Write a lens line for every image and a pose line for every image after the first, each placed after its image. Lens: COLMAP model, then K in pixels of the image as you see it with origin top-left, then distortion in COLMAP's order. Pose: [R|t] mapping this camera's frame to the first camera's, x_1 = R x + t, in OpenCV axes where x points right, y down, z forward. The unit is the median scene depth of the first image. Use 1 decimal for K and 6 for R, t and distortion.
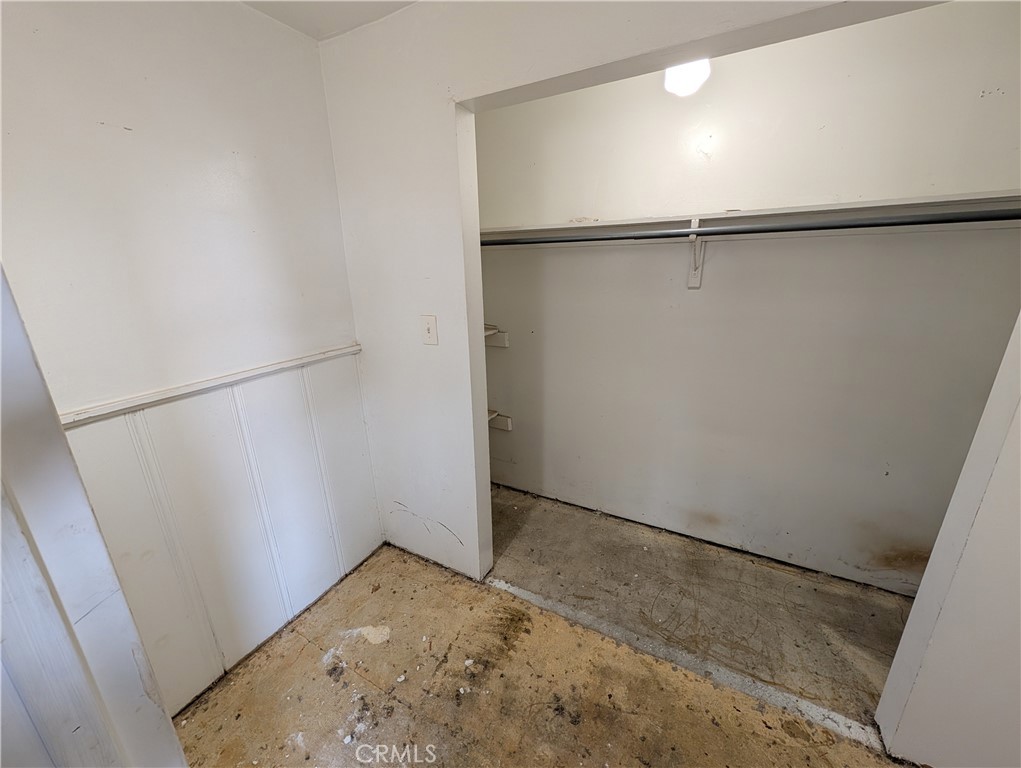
lens RADIAL K [[393.8, 0, 508.4], [0, 393.8, 383.4], [0, 0, 1]] dist [0.002810, 0.000158]
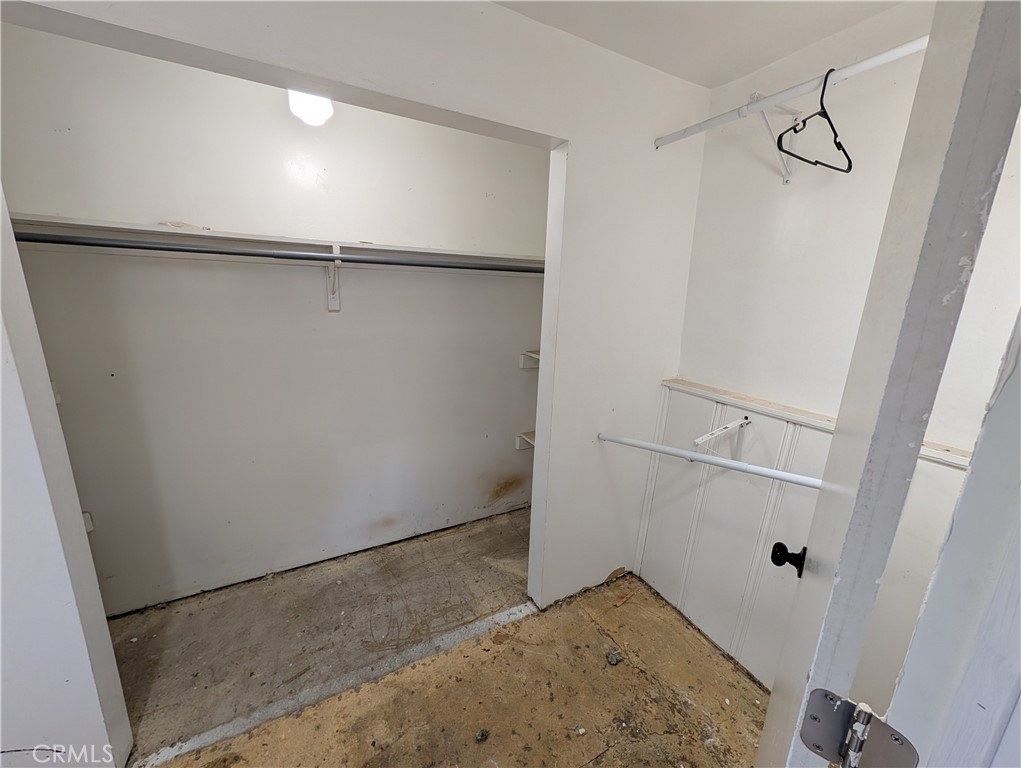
lens RADIAL K [[393.8, 0, 509.3], [0, 393.8, 383.3], [0, 0, 1]] dist [0.002810, 0.000158]
pose [[0.549501, -0.151918, 0.821565, -0.165118], [0.198849, 0.978854, 0.048003, -0.017014], [-0.811485, 0.136989, 0.568090, 0.076293]]
